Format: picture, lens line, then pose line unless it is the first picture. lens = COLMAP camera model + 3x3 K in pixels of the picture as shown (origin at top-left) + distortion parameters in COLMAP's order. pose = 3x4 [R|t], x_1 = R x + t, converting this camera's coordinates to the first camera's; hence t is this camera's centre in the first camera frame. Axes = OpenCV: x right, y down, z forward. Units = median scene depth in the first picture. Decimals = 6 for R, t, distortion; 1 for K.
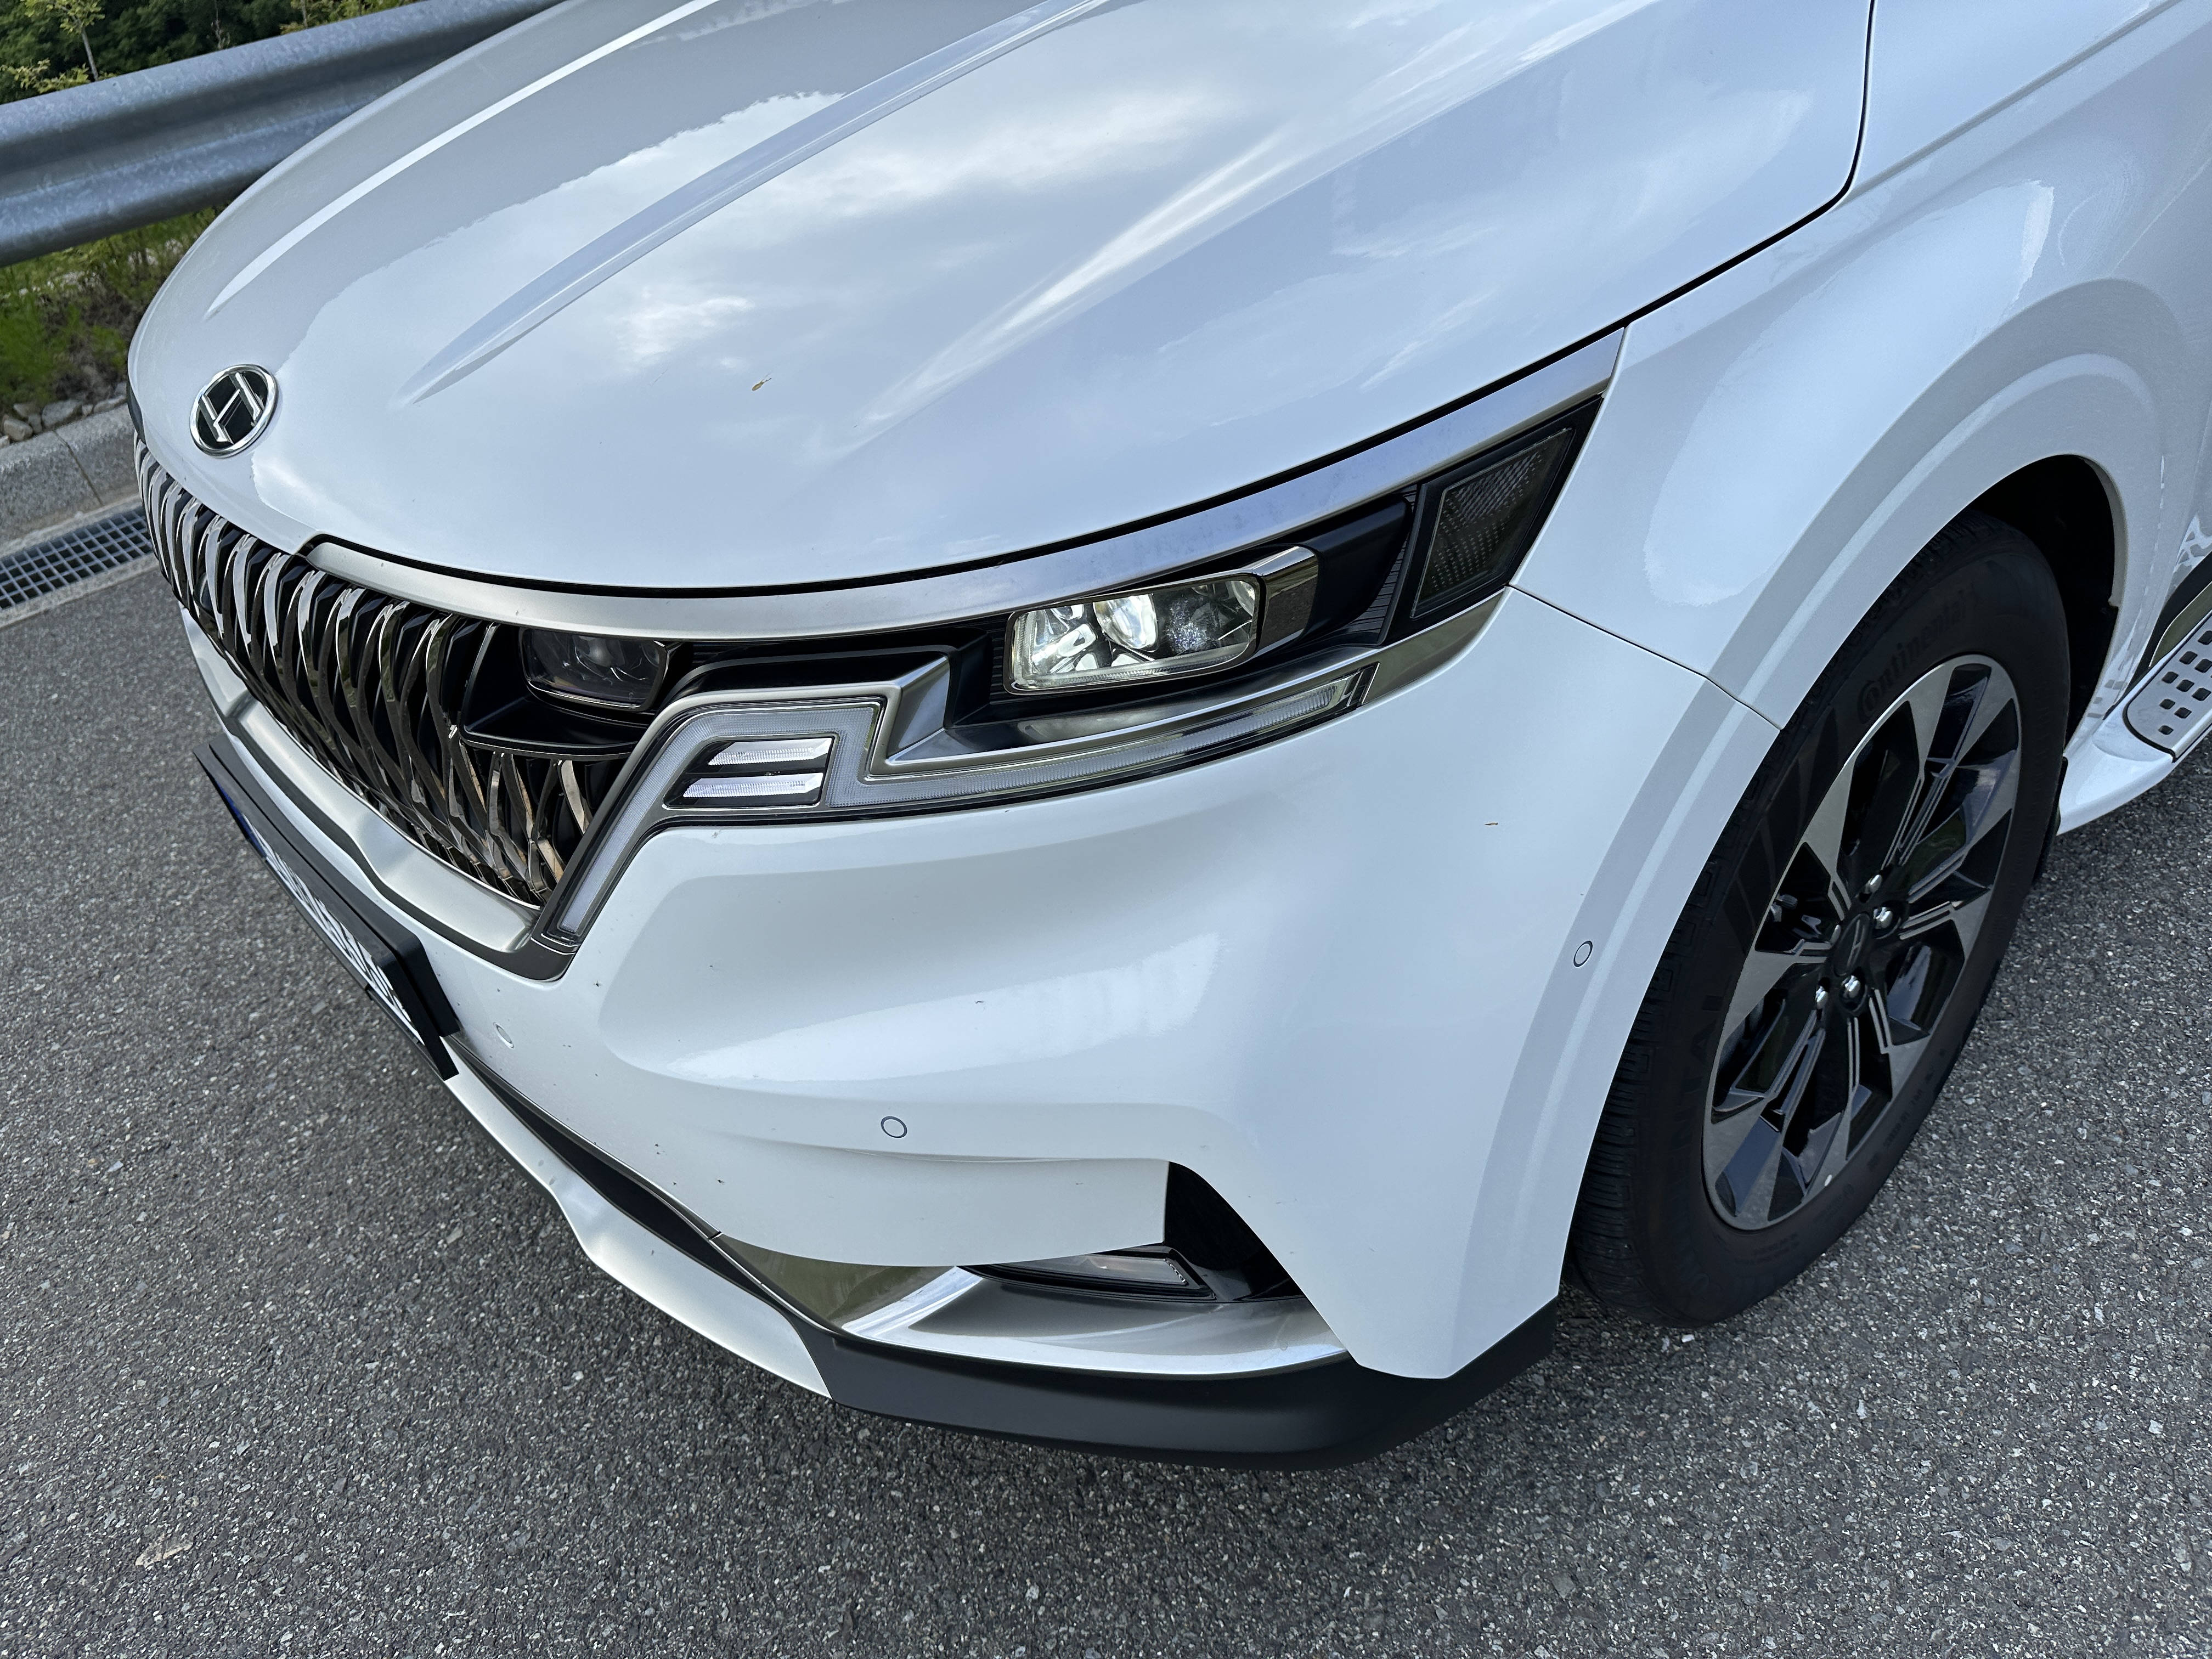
lens RADIAL K [[1576.3, 0, 1115.2], [0, 1576.3, 827.2], [0, 0, 1]] dist [0.018768, -0.016971]
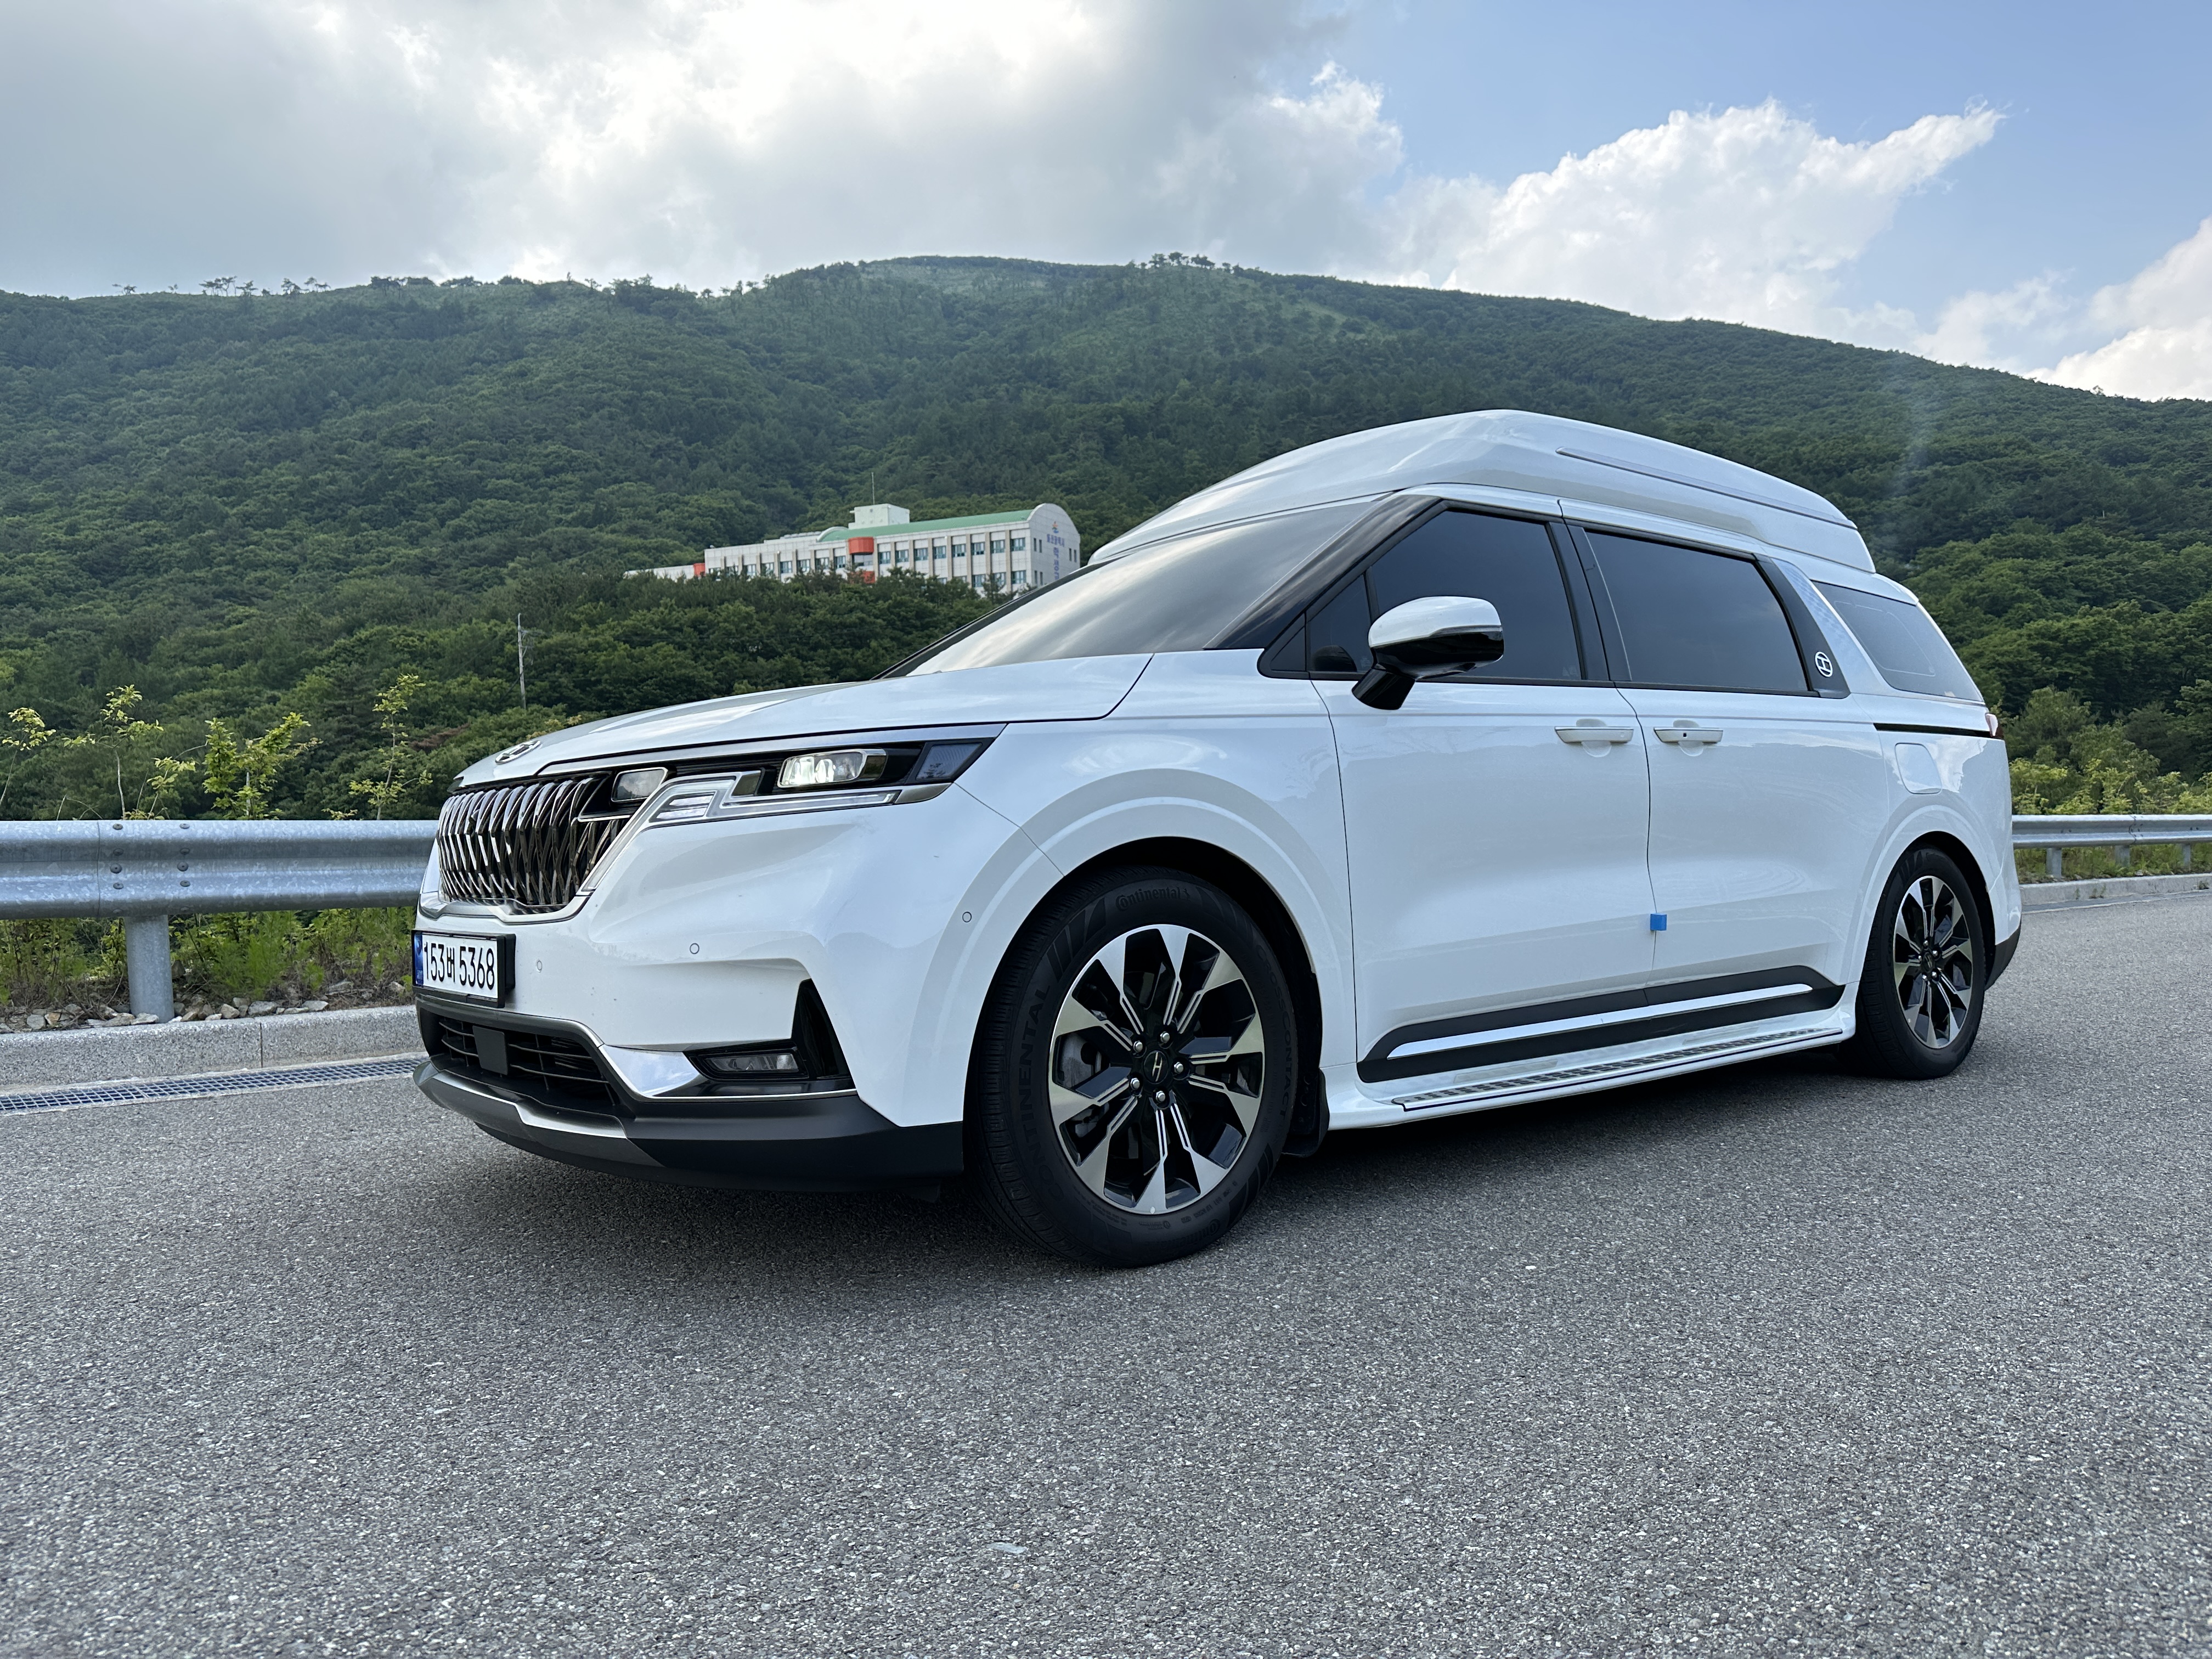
lens RADIAL K [[1576.3, 0, 1103.2], [0, 1576.3, 832.2], [0, 0, 1]] dist [0.018768, -0.016971]
pose [[0.988405, 0.139562, -0.059819, 0.456629], [-0.148236, 0.801554, -0.579255, 1.011831], [-0.032894, 0.581406, 0.812948, -0.861948]]
